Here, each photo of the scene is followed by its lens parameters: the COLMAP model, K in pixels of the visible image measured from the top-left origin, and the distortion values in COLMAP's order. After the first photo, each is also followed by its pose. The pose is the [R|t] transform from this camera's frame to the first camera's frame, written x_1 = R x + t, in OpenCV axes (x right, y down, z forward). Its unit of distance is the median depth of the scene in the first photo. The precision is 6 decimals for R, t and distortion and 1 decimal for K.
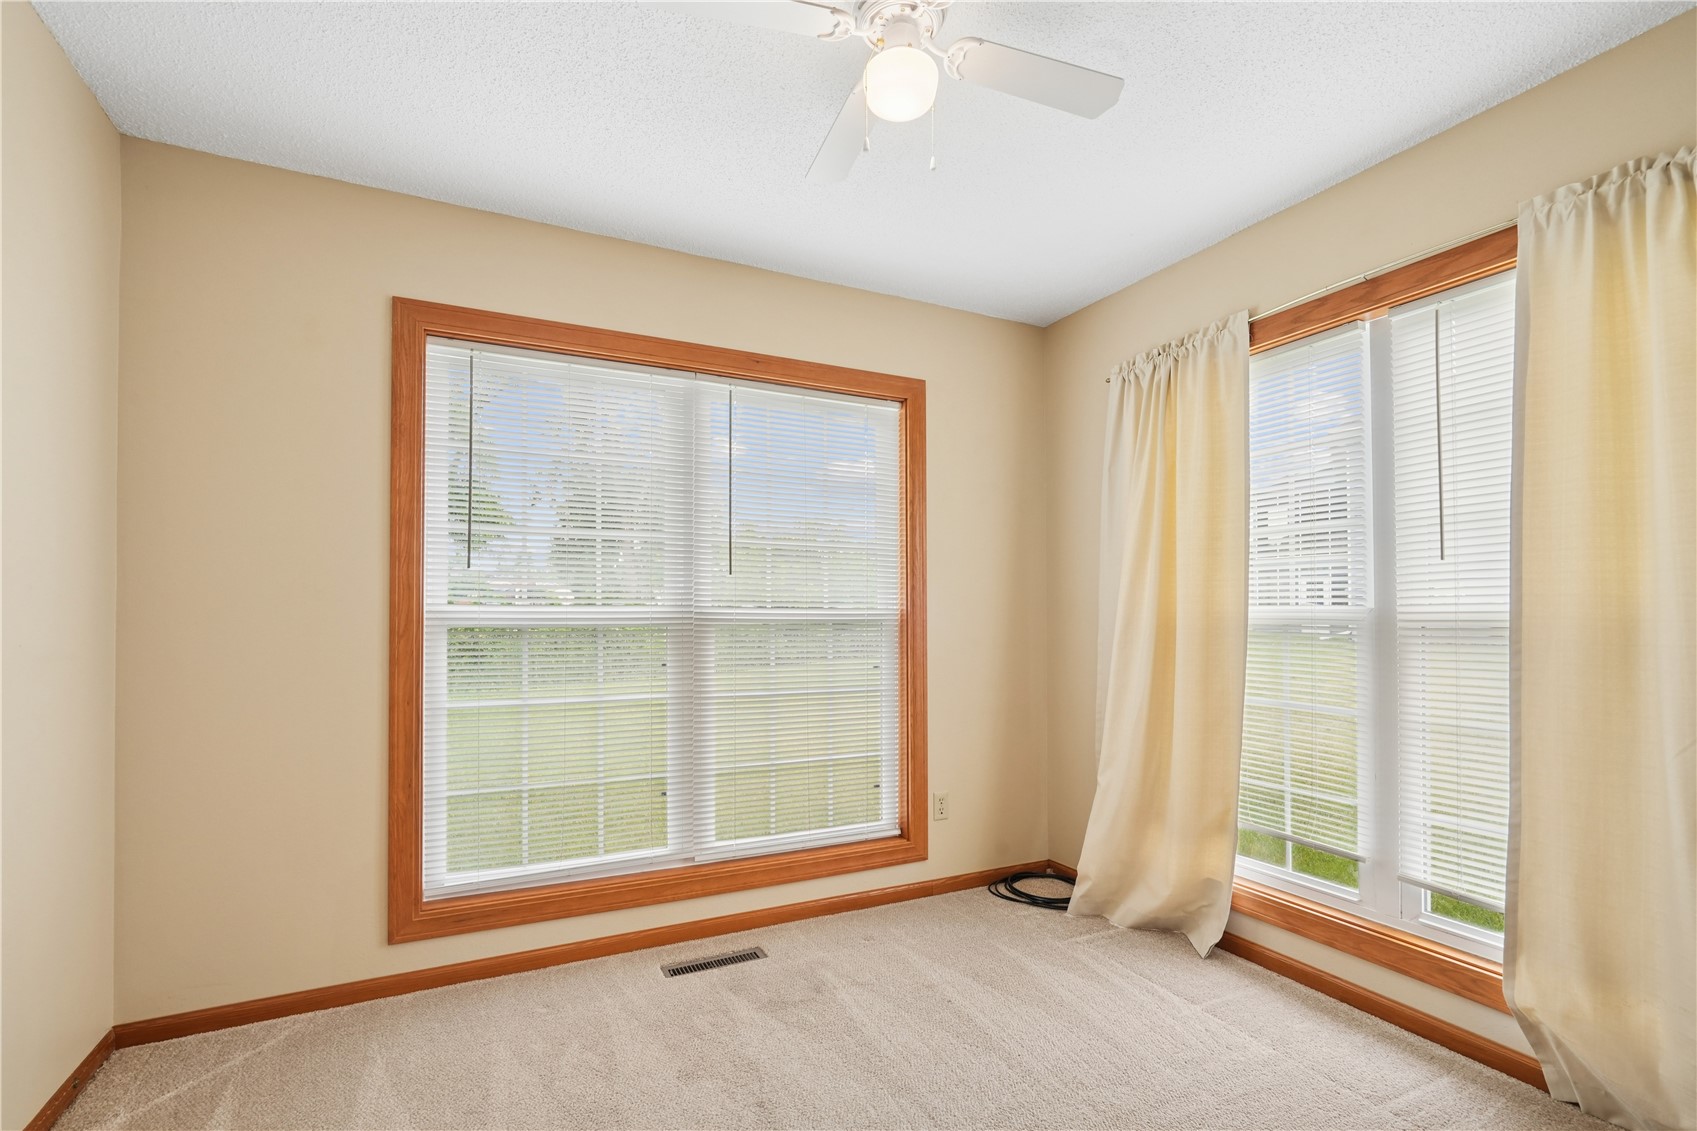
lens RADIAL K [[769.4, 0, 848.4], [0, 769.4, 590.6], [0, 0, 1]] dist [-0.001239, 0.000053]
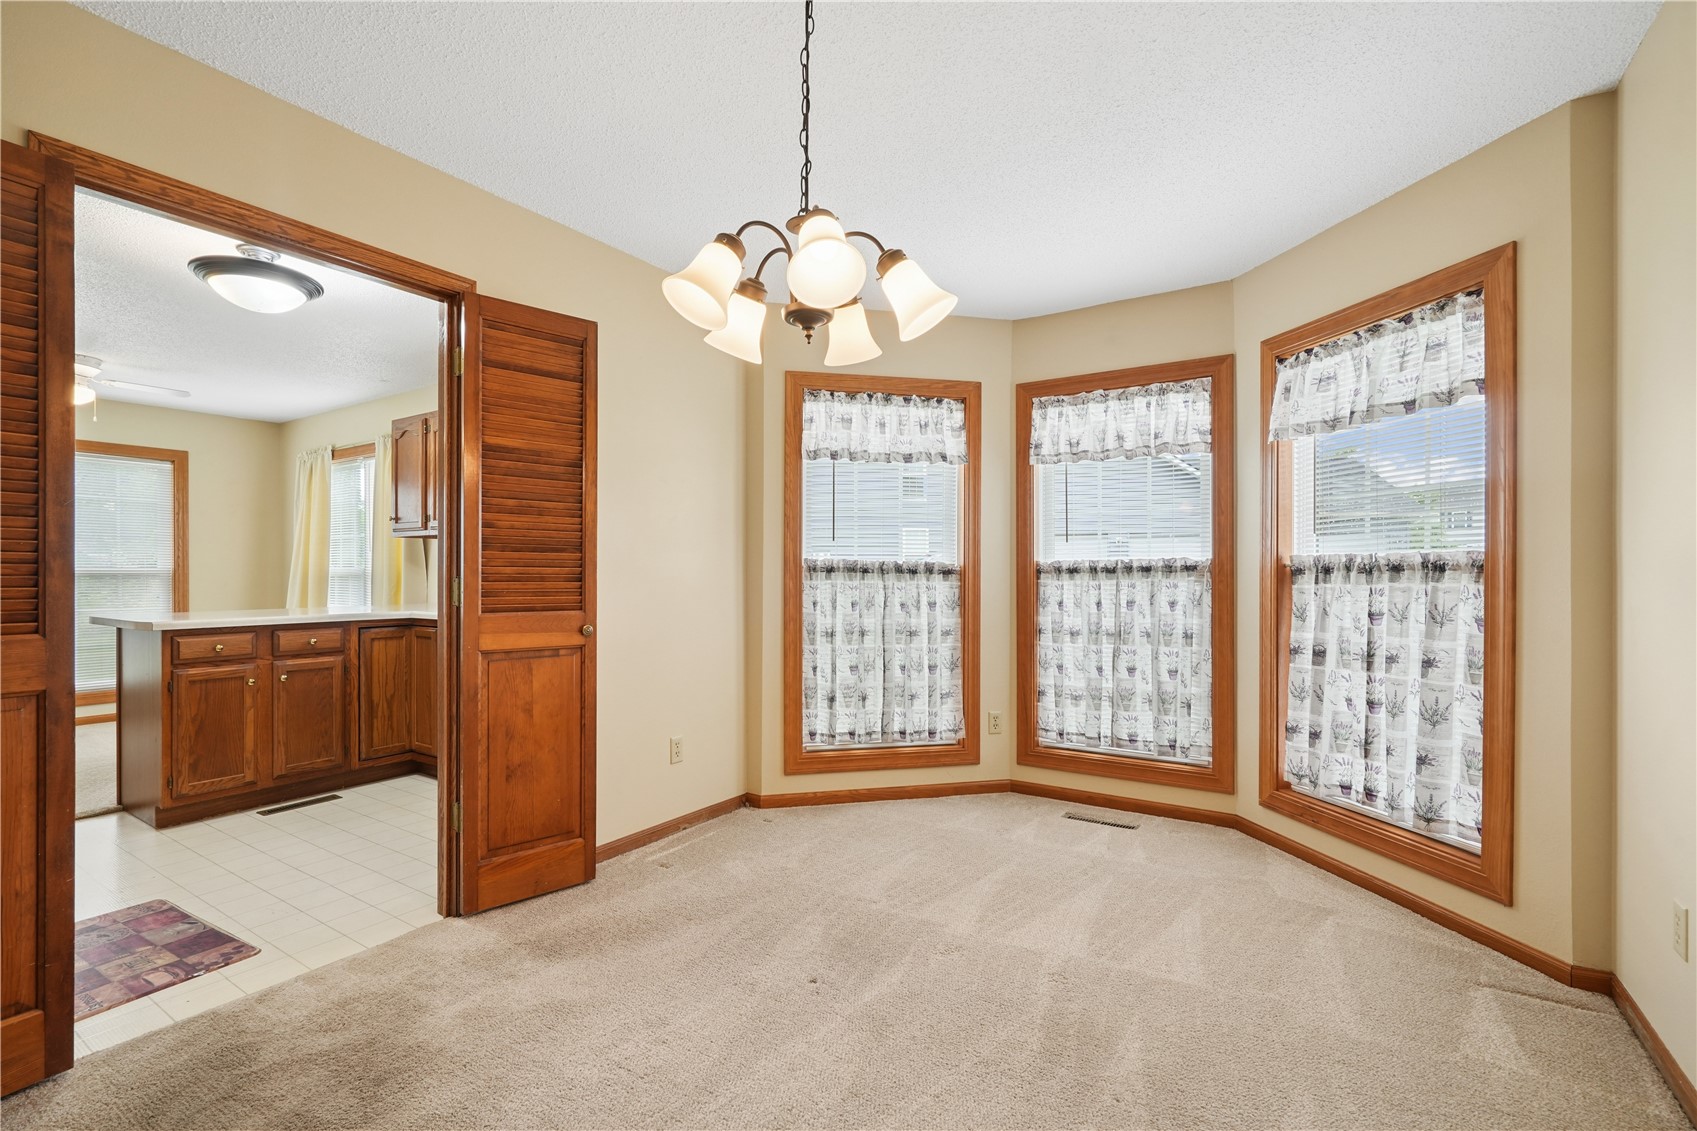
lens RADIAL K [[771.1, 0, 848.5], [0, 771.1, 565.5], [0, 0, 1]] dist [0.002026, 0.000474]
pose [[0.861819, 0.001849, 0.507212, 0.729615], [-0.011461, 0.999809, 0.015829, -0.043284], [-0.507086, -0.019455, 0.861676, -2.055273]]
